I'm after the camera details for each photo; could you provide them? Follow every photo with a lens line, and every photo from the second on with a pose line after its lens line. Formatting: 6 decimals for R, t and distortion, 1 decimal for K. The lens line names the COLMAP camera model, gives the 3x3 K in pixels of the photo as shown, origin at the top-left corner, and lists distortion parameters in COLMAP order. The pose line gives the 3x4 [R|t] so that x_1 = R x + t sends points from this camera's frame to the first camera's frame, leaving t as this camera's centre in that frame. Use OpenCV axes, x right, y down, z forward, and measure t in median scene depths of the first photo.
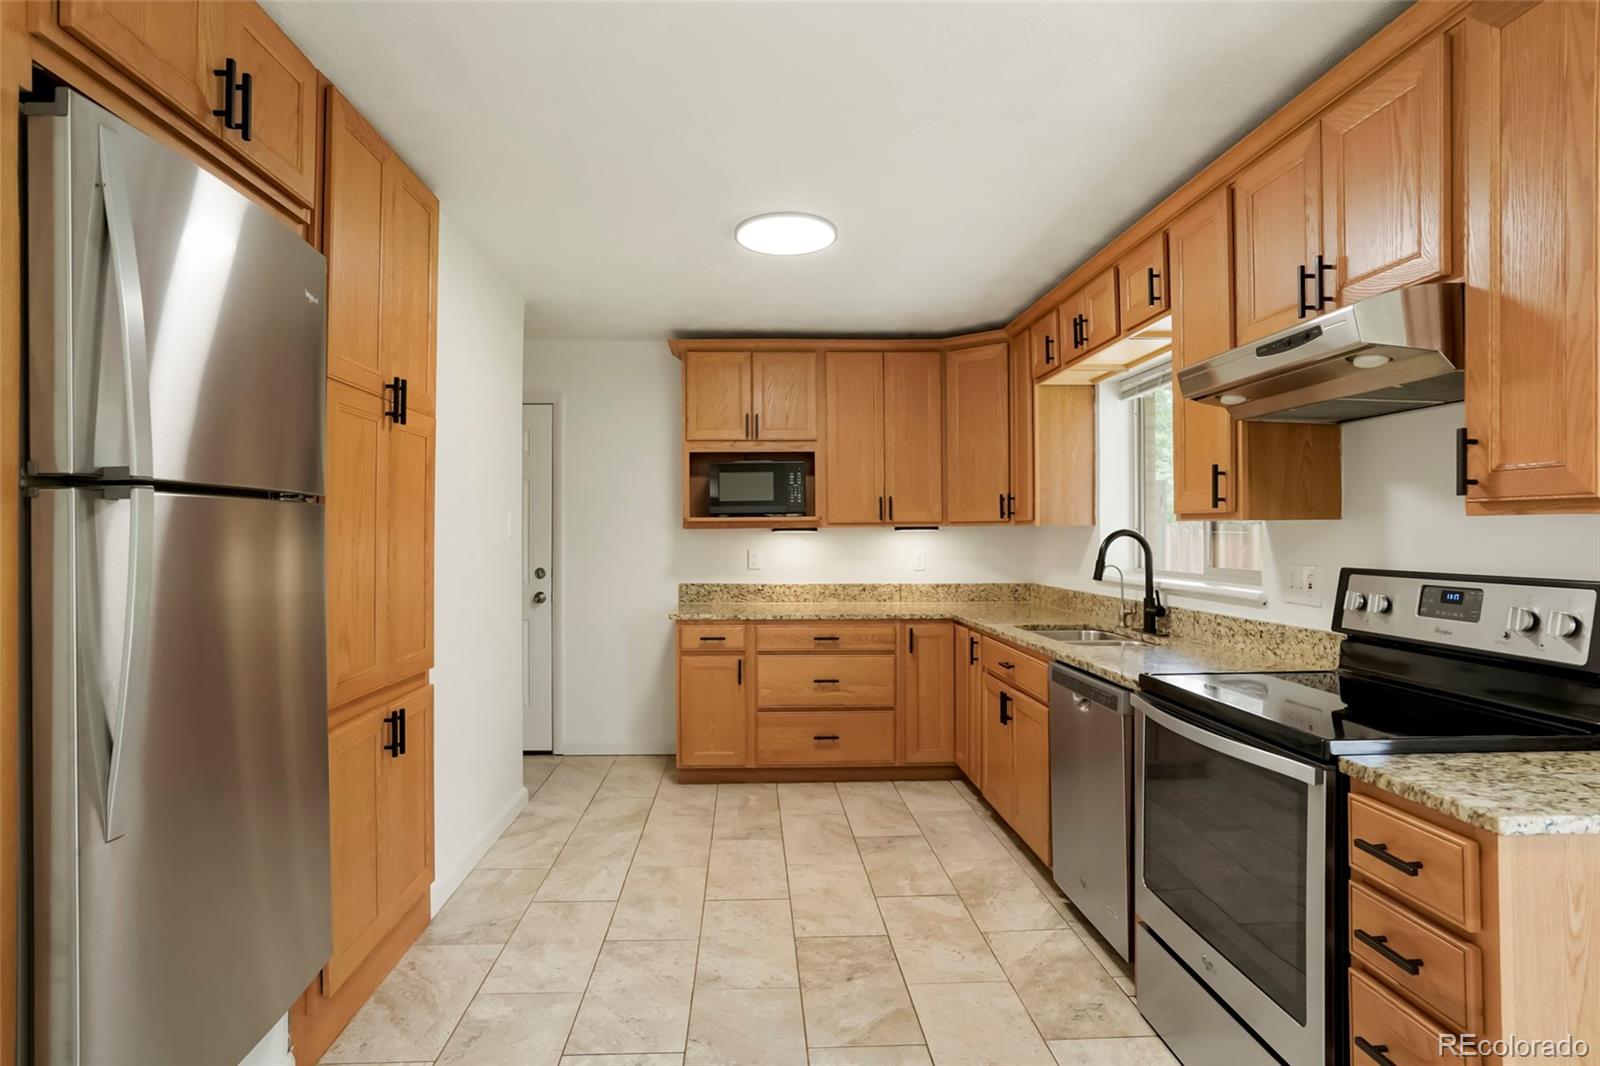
lens RADIAL K [[858.5, 0, 788.8], [0, 858.5, 528.9], [0, 0, 1]] dist [-0.053128, 0.032511]
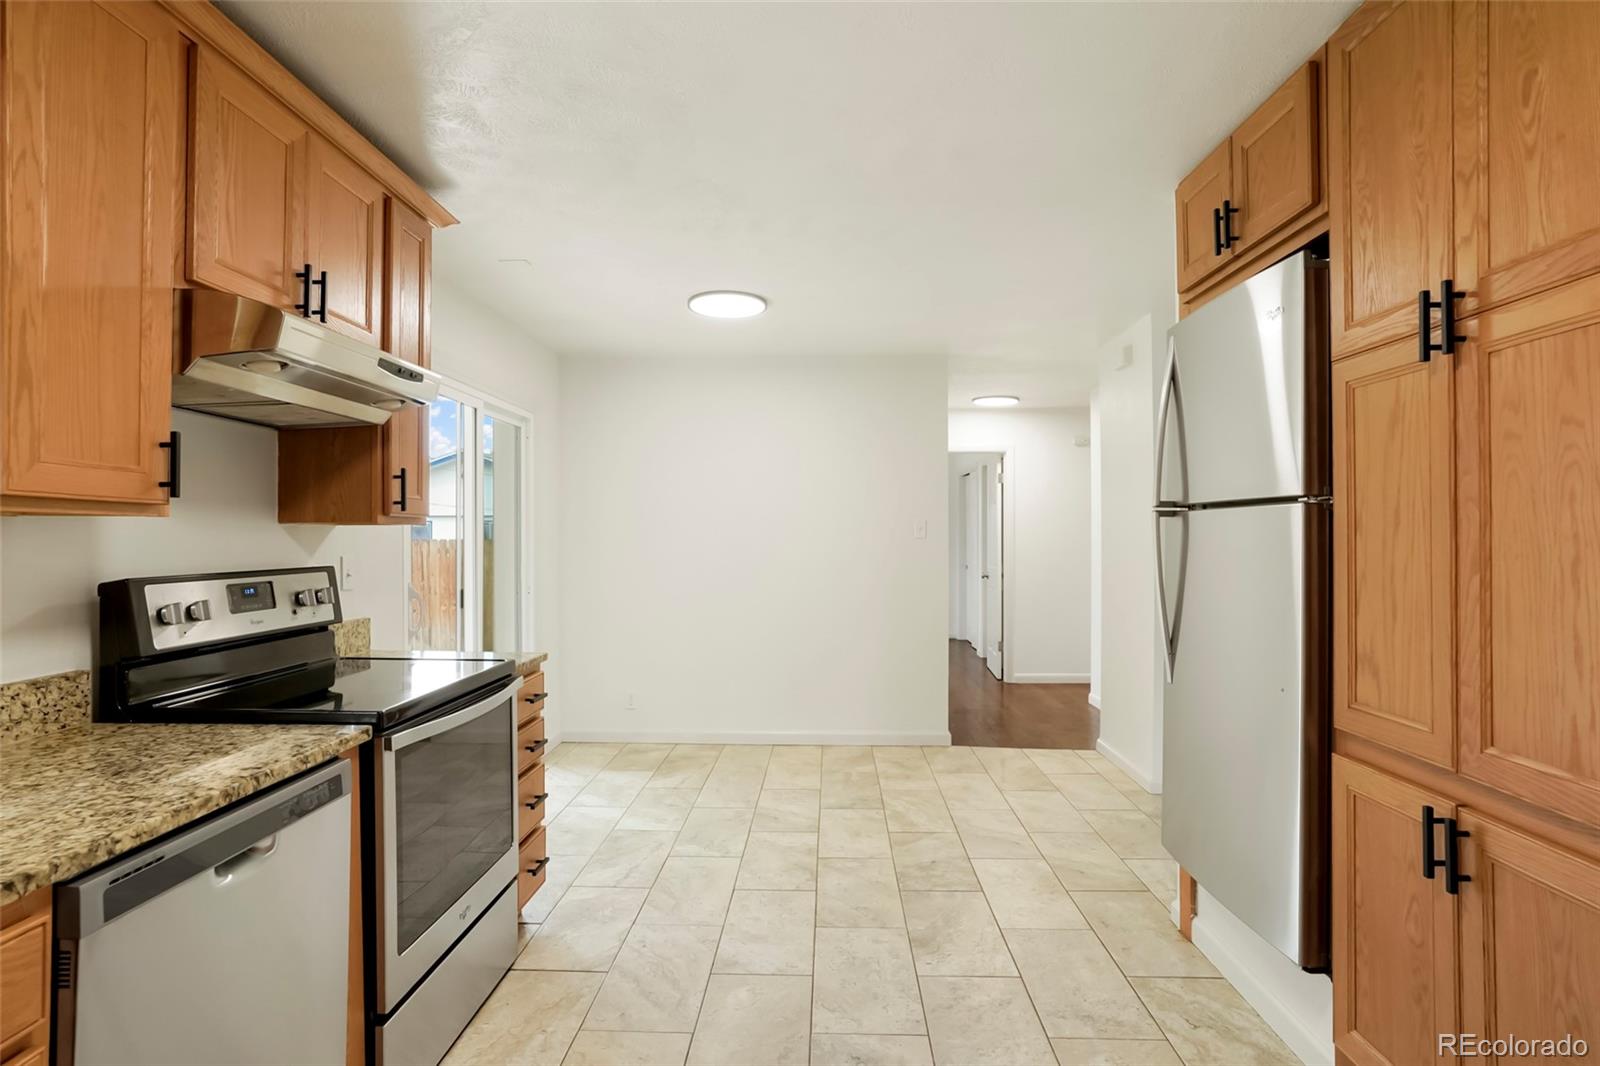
lens RADIAL K [[827.2, 0, 797.2], [0, 827.2, 529.9], [0, 0, 1]] dist [-0.049712, 0.025405]
pose [[-0.996476, 0.002946, 0.083831, -0.024279], [0.001842, 0.999911, -0.013247, 0.007228], [-0.083862, -0.013046, -0.996392, 1.119350]]
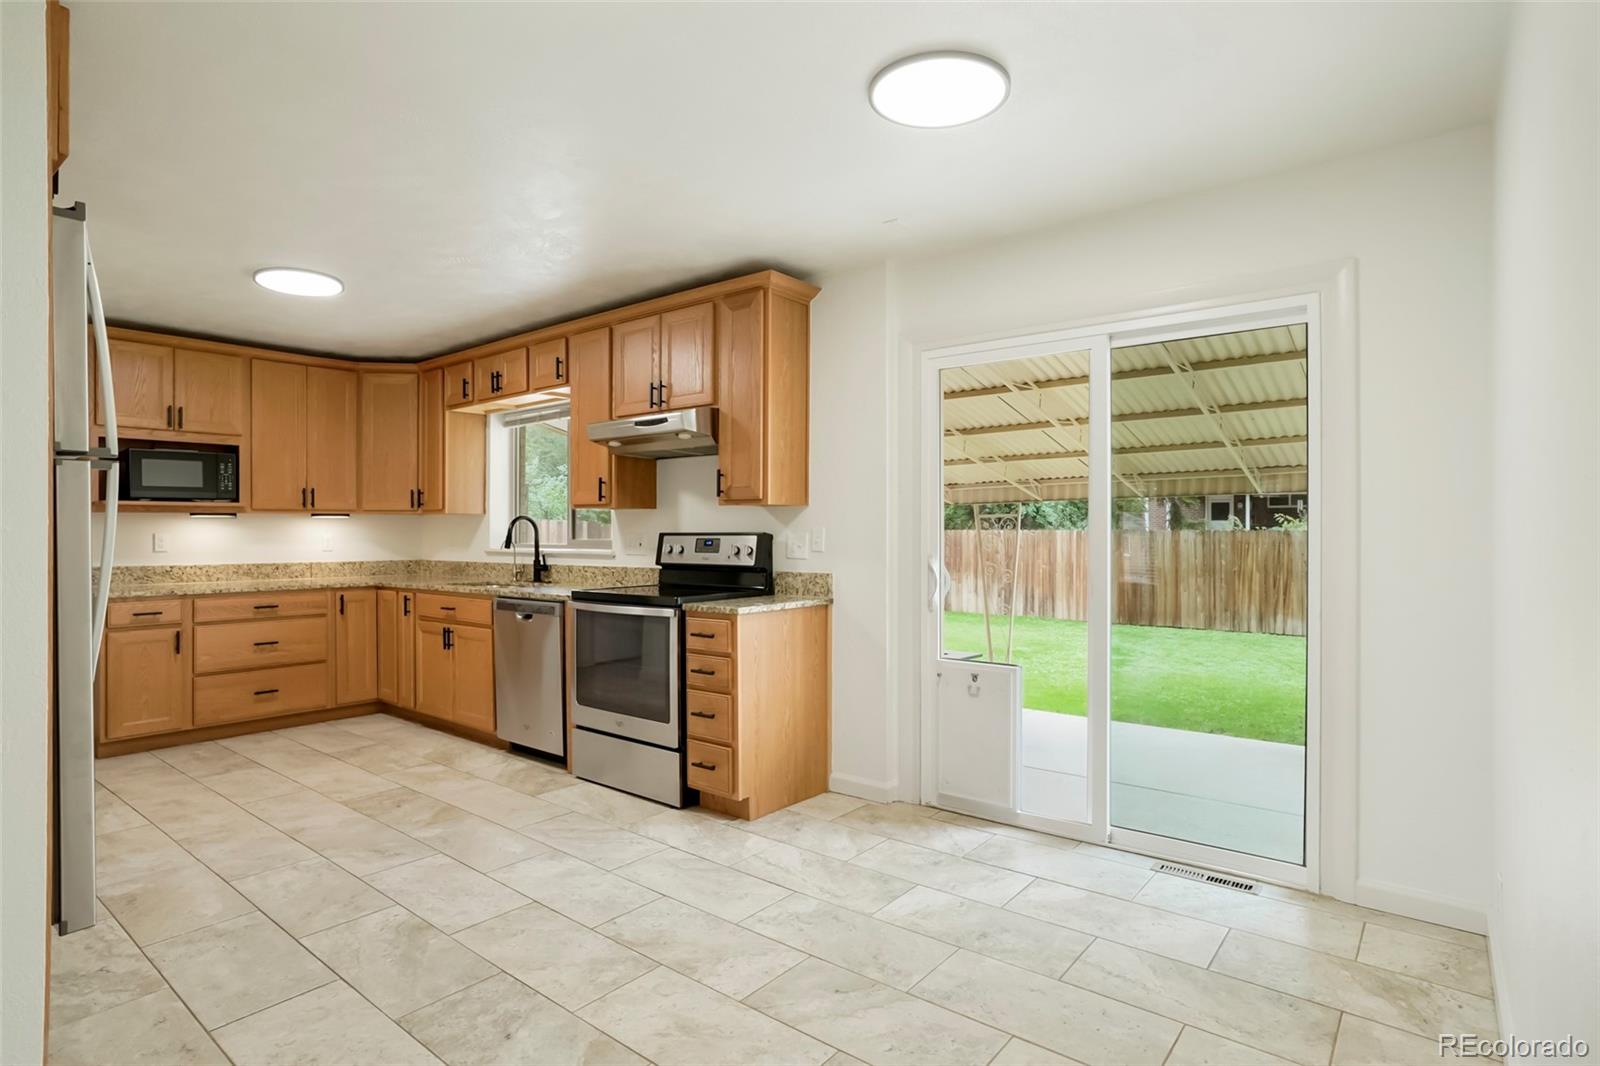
lens RADIAL K [[827.2, 0, 797.2], [0, 827.2, 529.9], [0, 0, 1]] dist [-0.049712, 0.025405]
pose [[0.660261, 0.004350, 0.751023, -0.386974], [-0.003917, 0.999990, -0.002348, 0.027833], [-0.751026, -0.001391, 0.660271, -0.343746]]
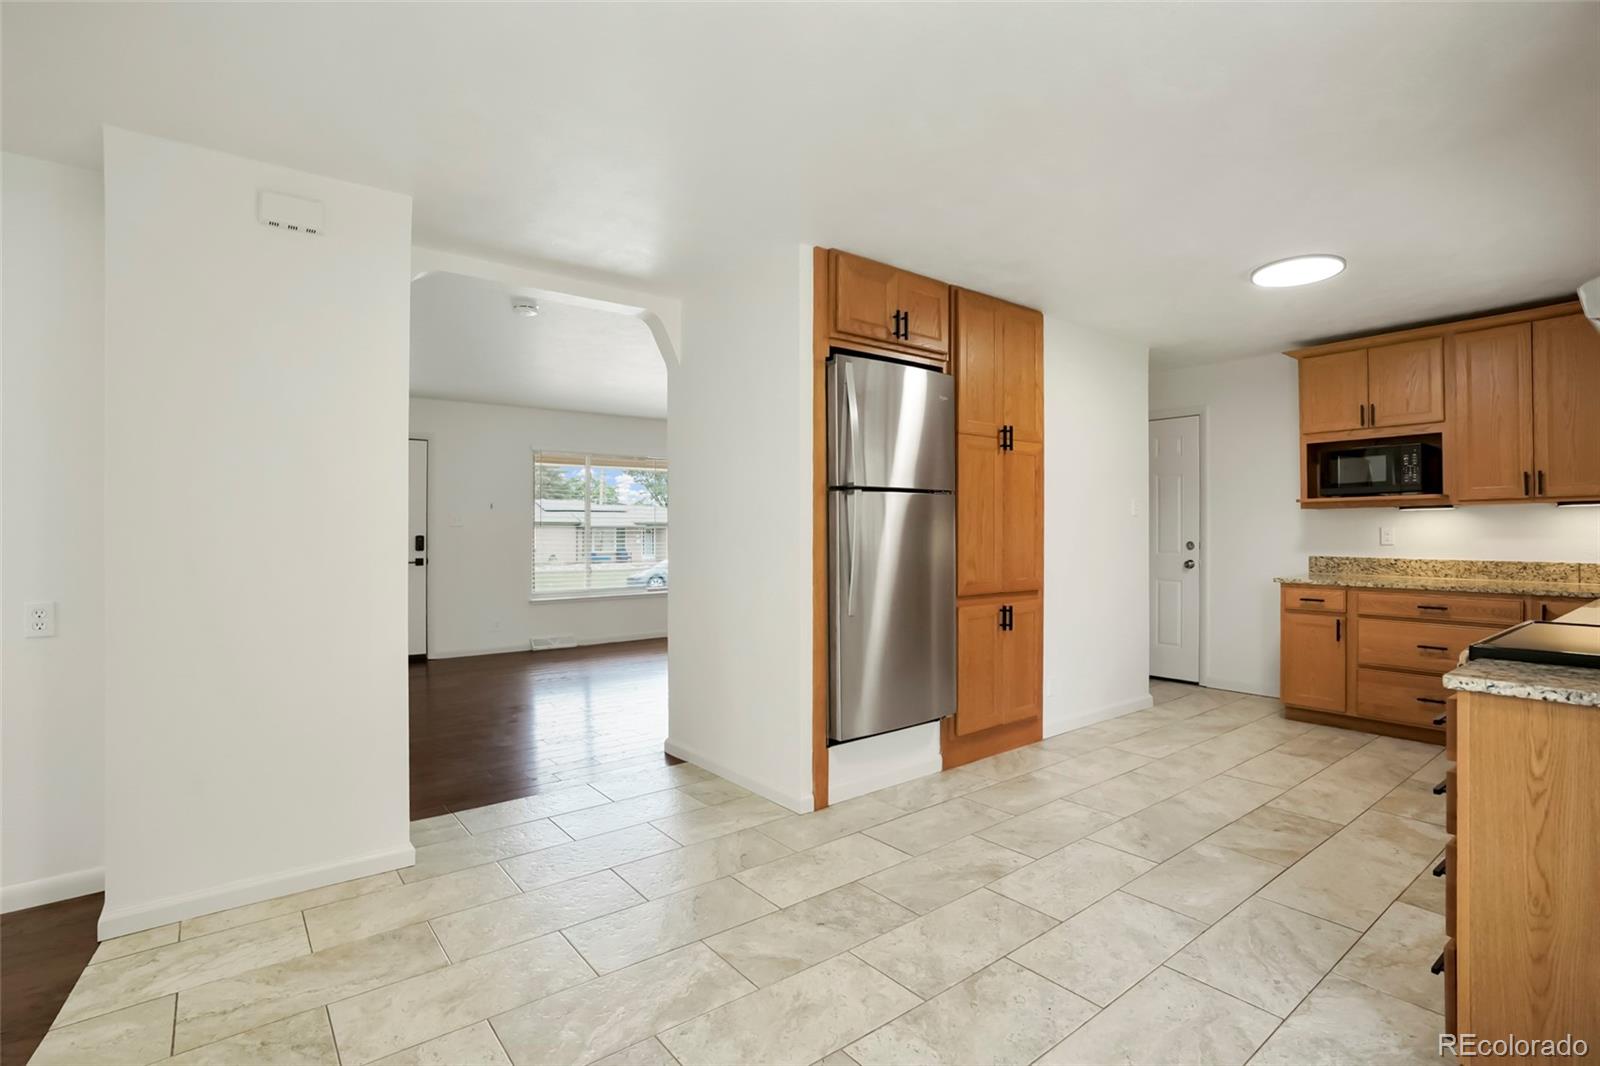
lens RADIAL K [[759.5, 0, 790.8], [0, 759.5, 529.2], [0, 0, 1]] dist [-0.057404, 0.027485]
pose [[0.572441, -0.002097, -0.819943, 0.422839], [0.007822, 0.999965, 0.002904, 0.026214], [0.819909, -0.008076, 0.572437, -0.223095]]
